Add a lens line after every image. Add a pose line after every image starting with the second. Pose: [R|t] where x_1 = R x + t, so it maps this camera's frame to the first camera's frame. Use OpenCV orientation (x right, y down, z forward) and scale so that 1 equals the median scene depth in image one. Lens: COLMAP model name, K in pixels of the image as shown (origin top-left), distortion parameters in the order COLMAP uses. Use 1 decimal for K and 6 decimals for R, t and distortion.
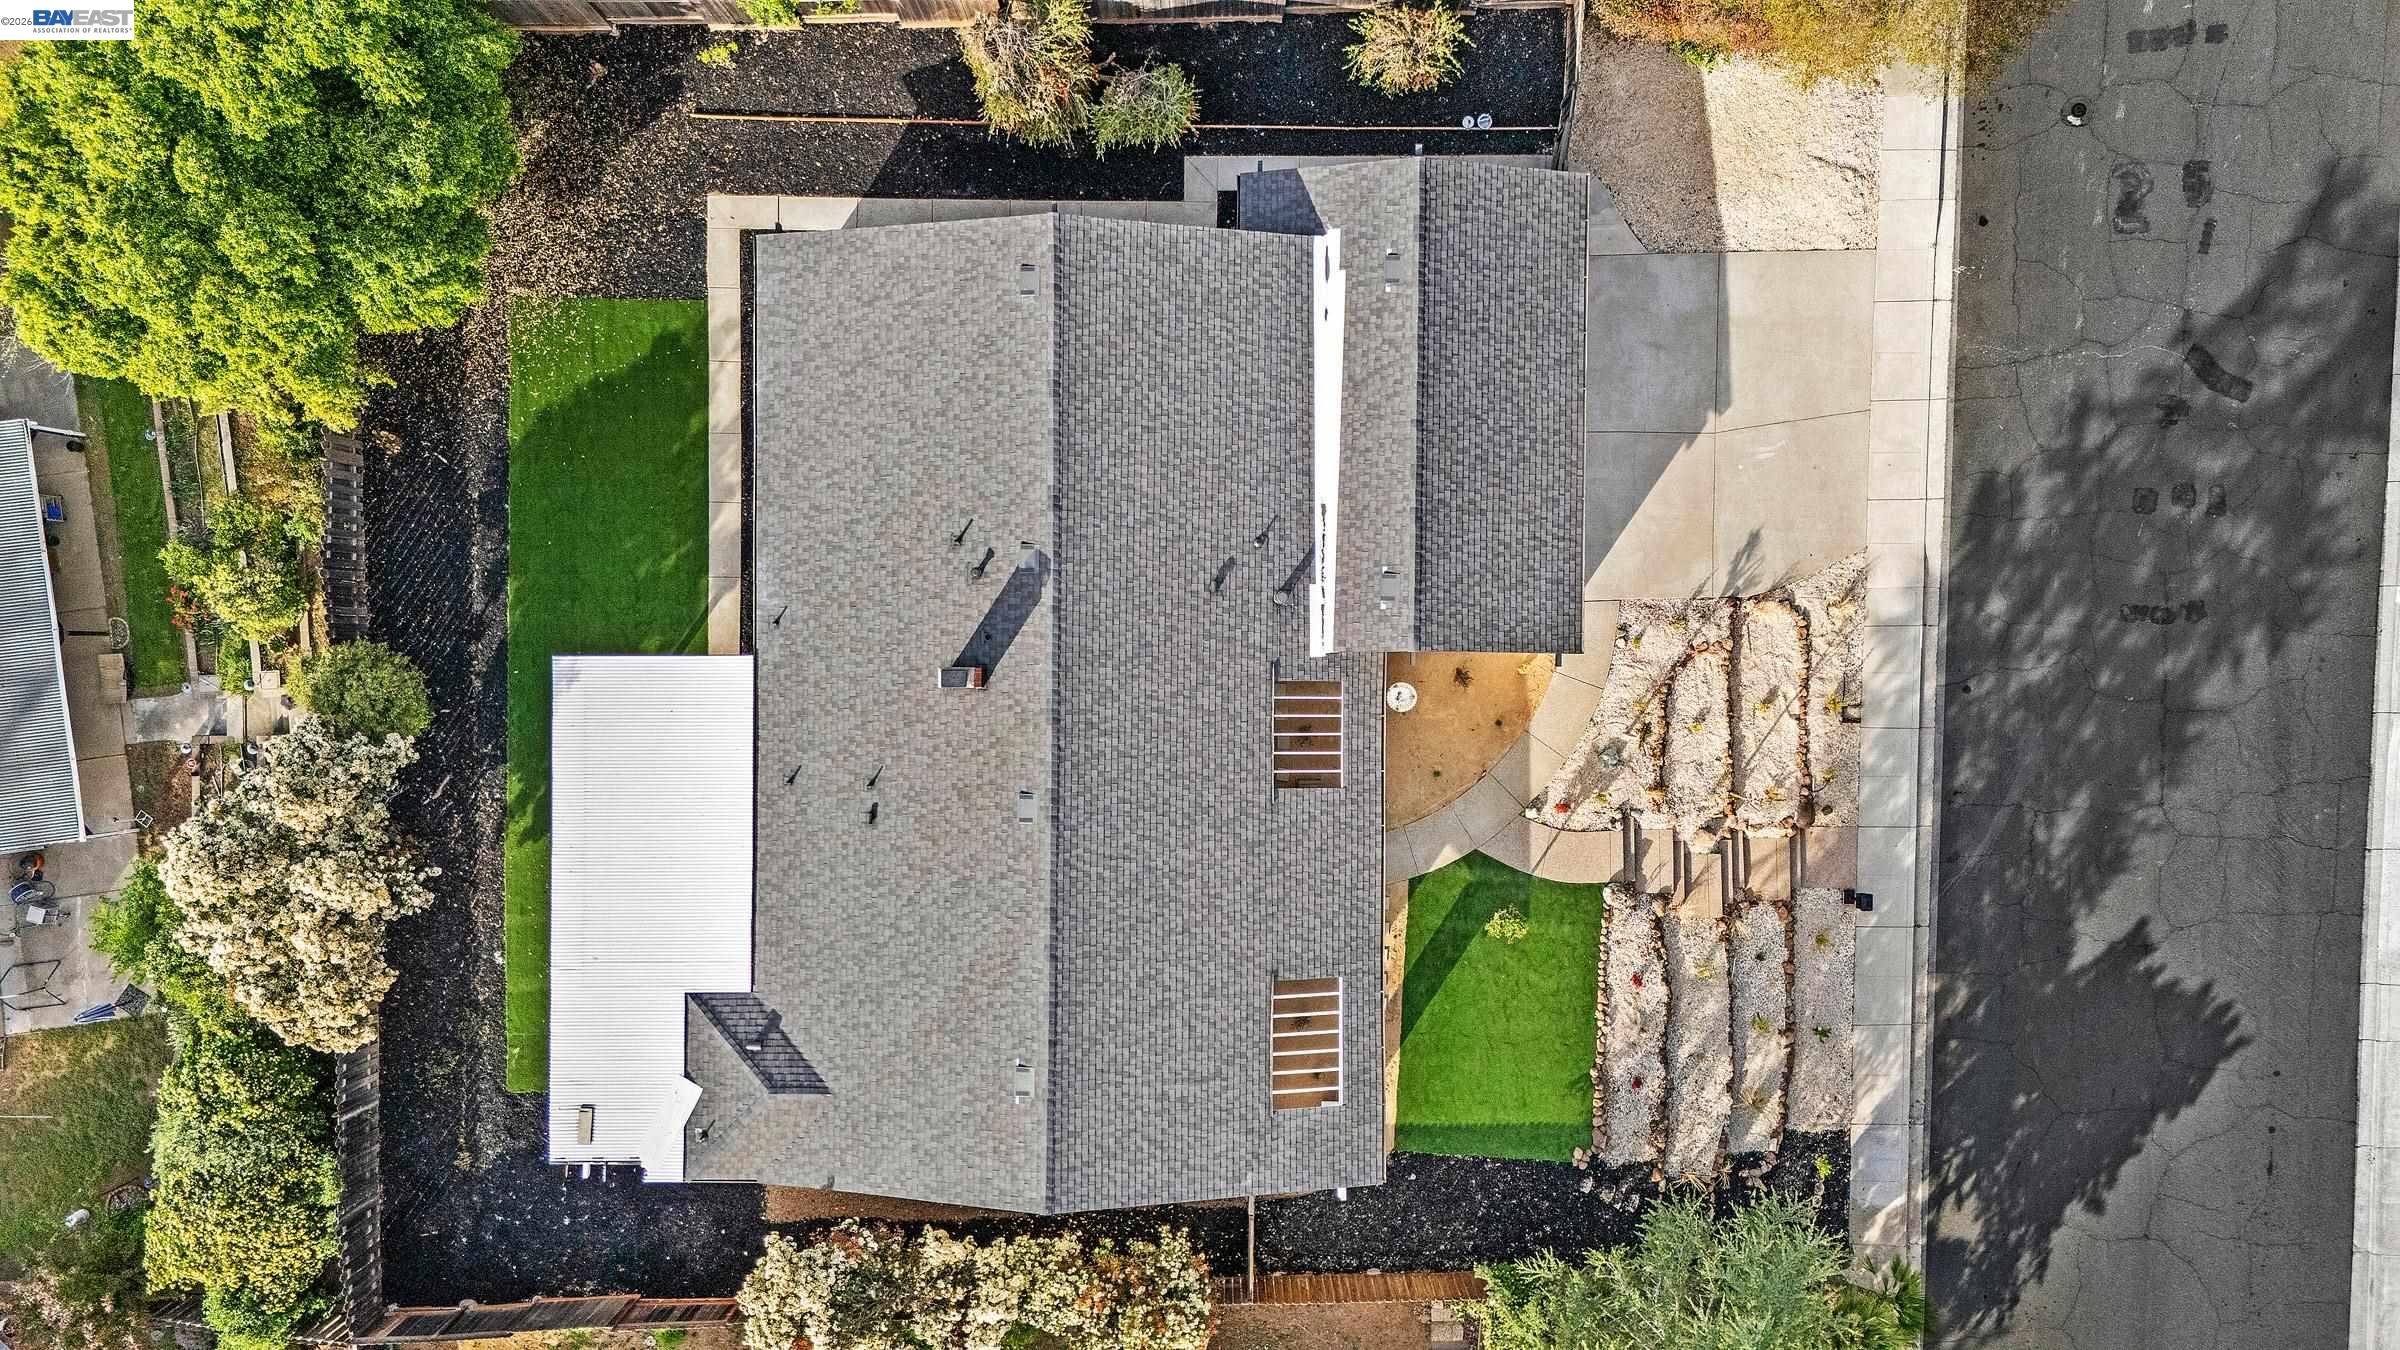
lens RADIAL K [[1756.0, 0, 1200.0], [0, 1756.0, 675.0], [0, 0, 1]] dist [0.115506, -0.067060]
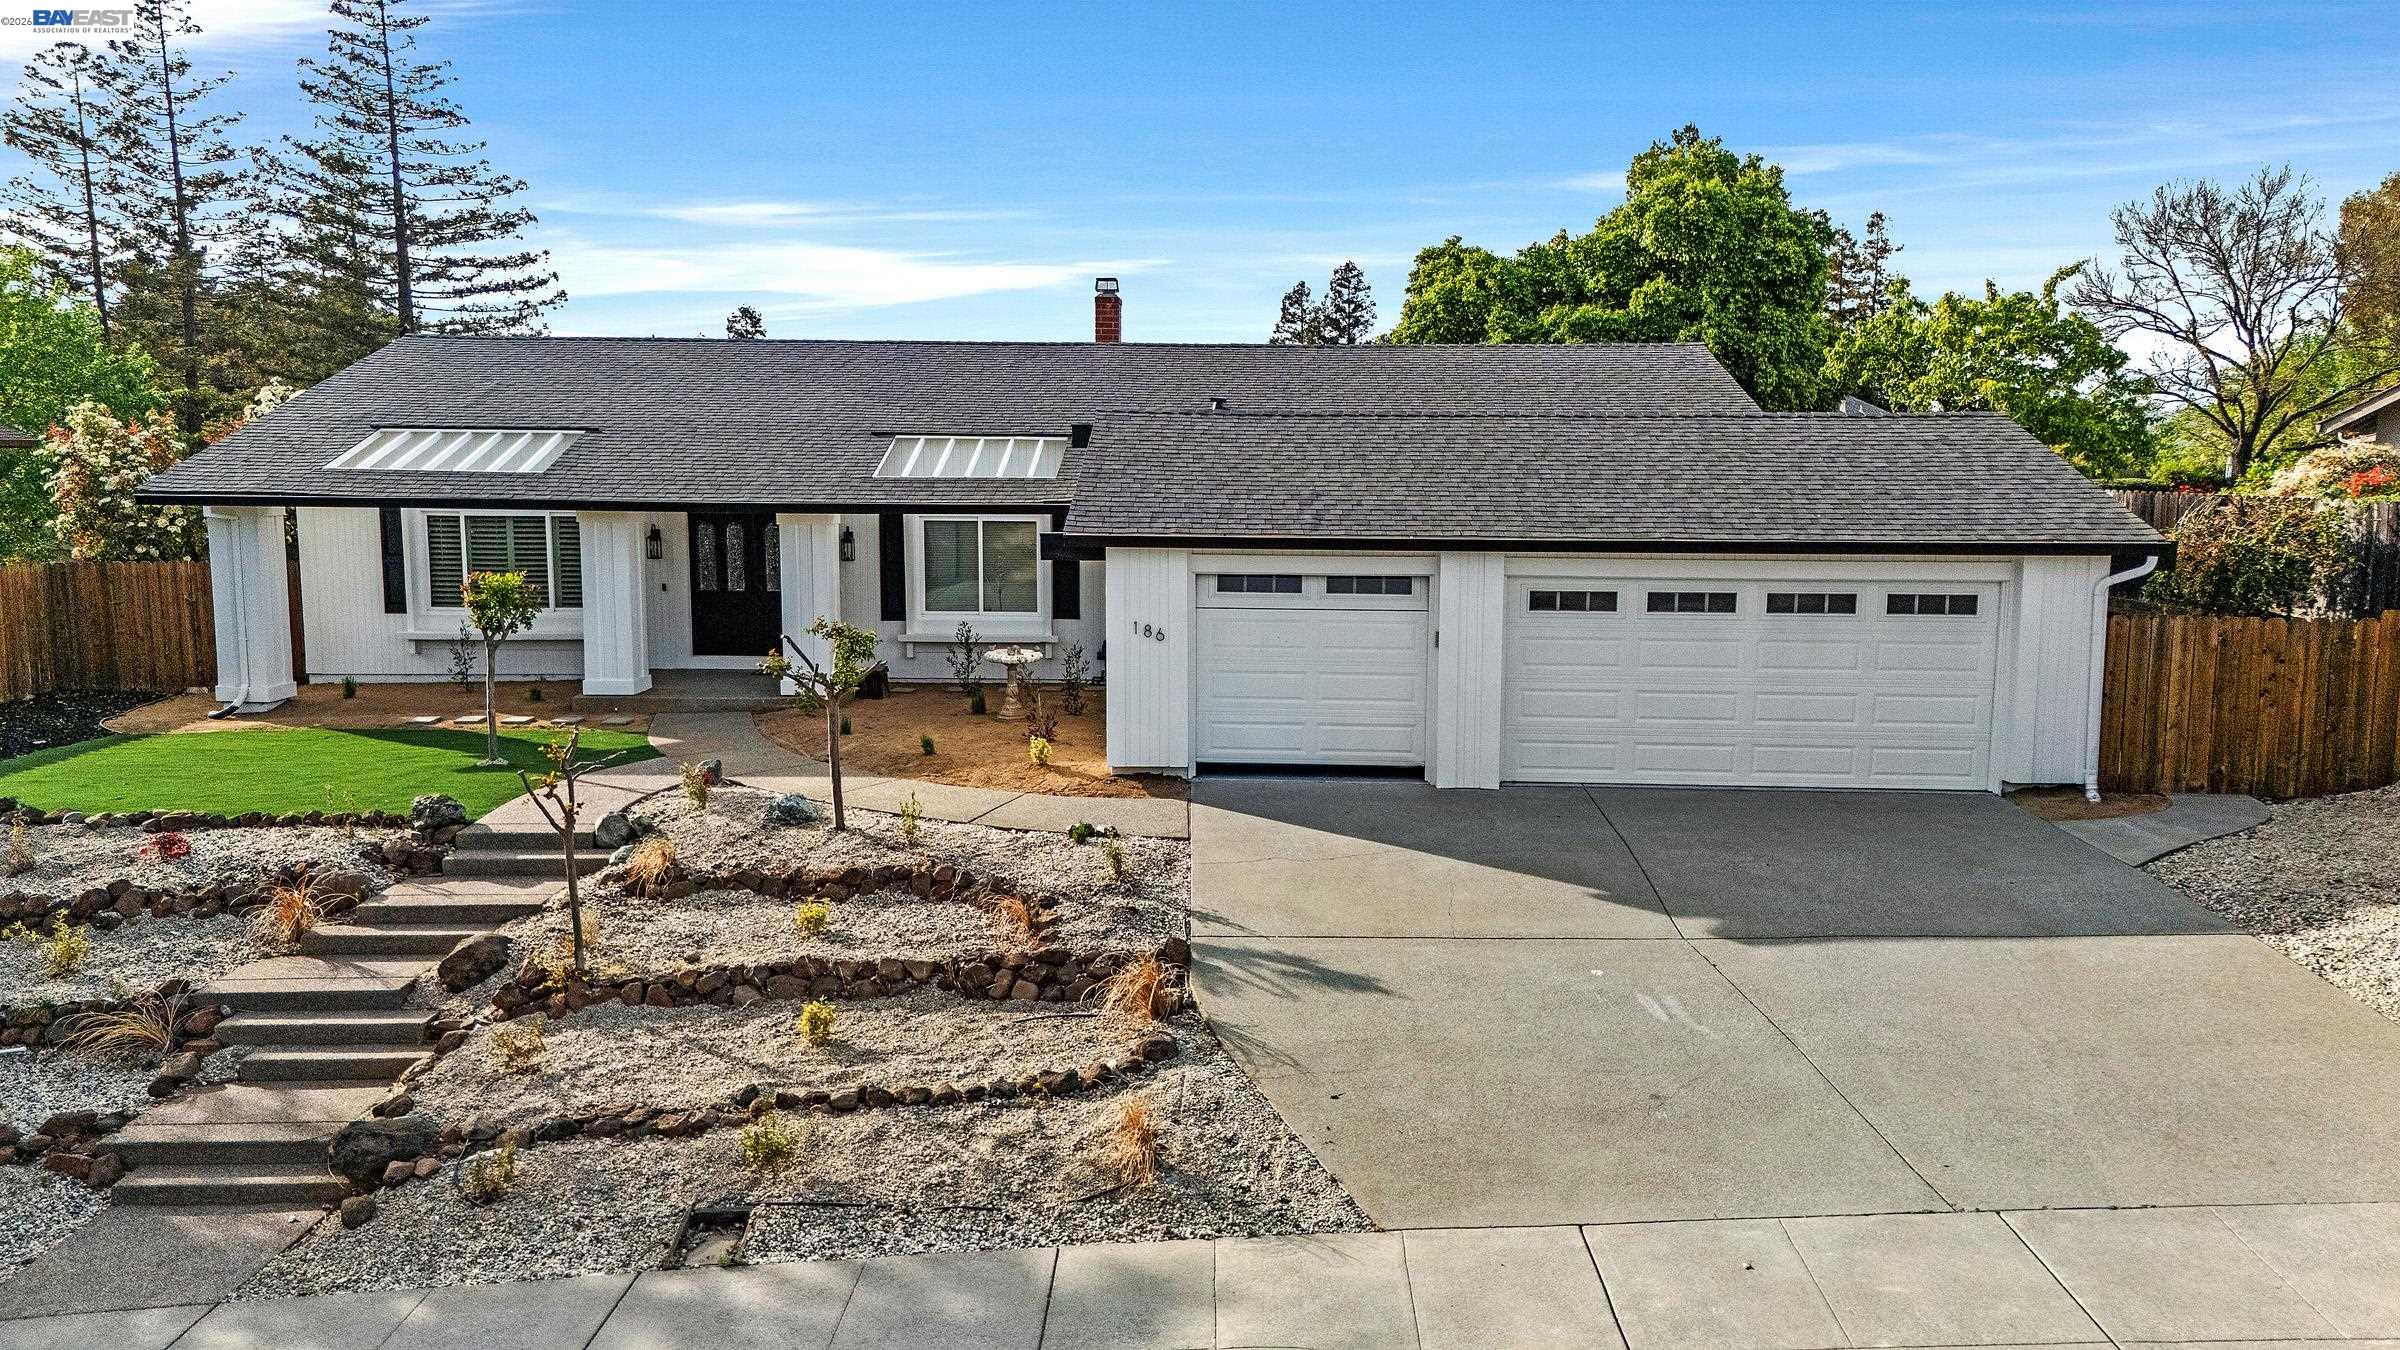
lens RADIAL K [[1756.0, 0, 1200.0], [0, 1756.0, 675.0], [0, 0, 1]] dist [0.115506, -0.067060]
pose [[-0.020196, 0.132243, -0.991012, 0.612212], [-0.999760, -0.011112, 0.018891, -0.051542], [-0.008513, 0.991155, 0.132436, 0.904947]]
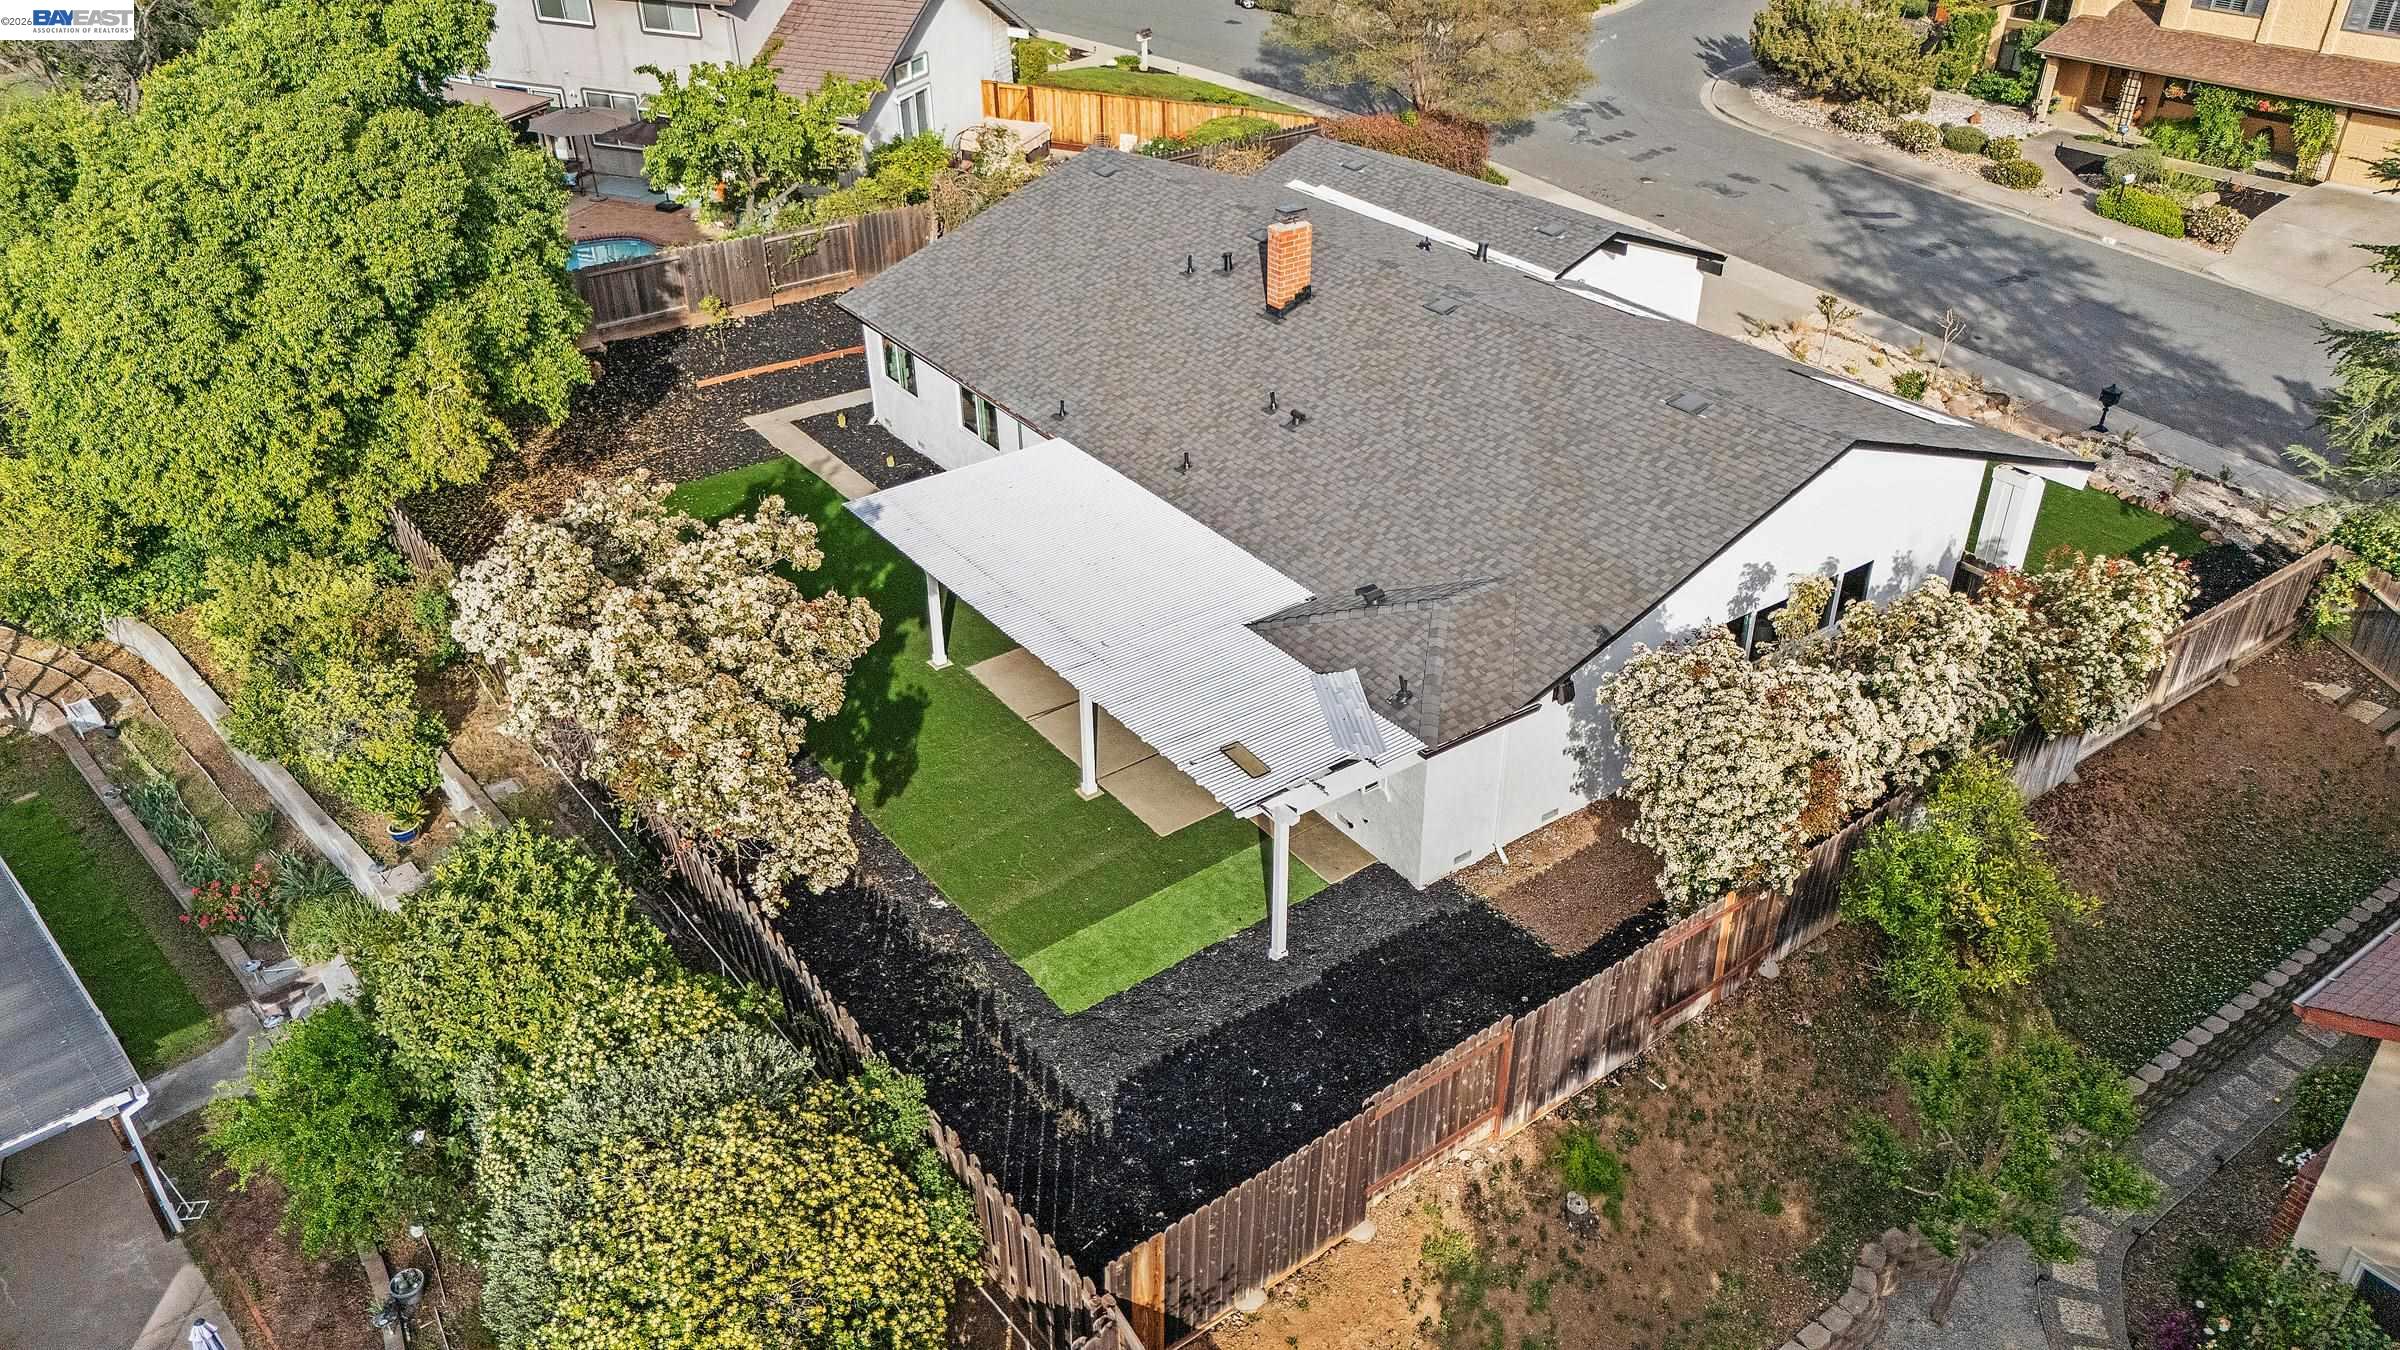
lens RADIAL K [[1756.0, 0, 1200.0], [0, 1756.0, 675.0], [0, 0, 1]] dist [0.115506, -0.067060]
pose [[0.807936, -0.307423, 0.502723, -0.591587], [0.589265, 0.425085, -0.687074, 0.585126], [-0.002478, 0.851348, 0.524595, 0.605849]]
